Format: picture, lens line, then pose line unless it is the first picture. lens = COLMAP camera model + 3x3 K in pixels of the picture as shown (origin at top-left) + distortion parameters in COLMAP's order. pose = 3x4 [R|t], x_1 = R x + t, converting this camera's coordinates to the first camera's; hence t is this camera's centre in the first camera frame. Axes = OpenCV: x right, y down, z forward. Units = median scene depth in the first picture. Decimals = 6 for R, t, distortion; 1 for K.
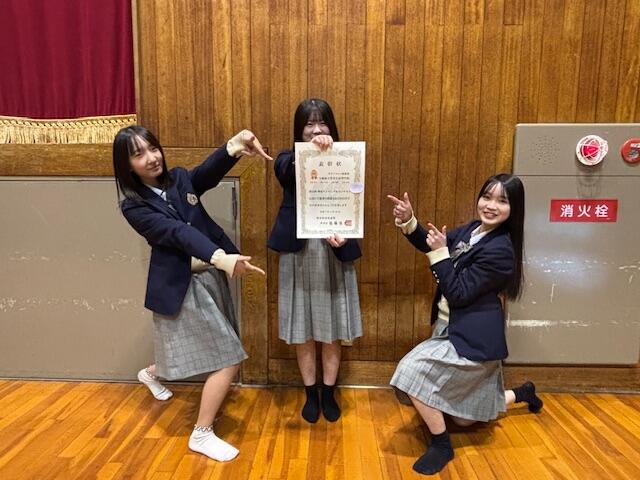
lens RADIAL K [[386.9, 0, 315.5], [0, 386.9, 239.4], [0, 0, 1]] dist [-0.030917, 0.013848]
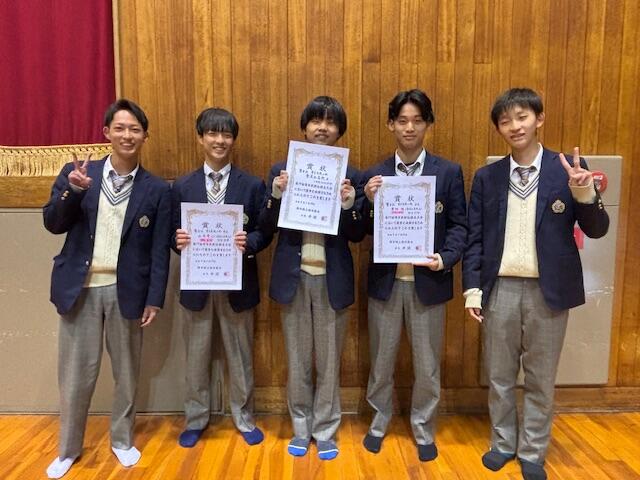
lens RADIAL K [[450.6, 0, 313.5], [0, 450.6, 237.3], [0, 0, 1]] dist [-0.005716, -0.015421]
pose [[0.999042, -0.009565, 0.042702, -0.006116], [0.010215, 0.999835, -0.015038, -0.067306], [-0.042551, 0.015460, 0.998975, -0.206418]]
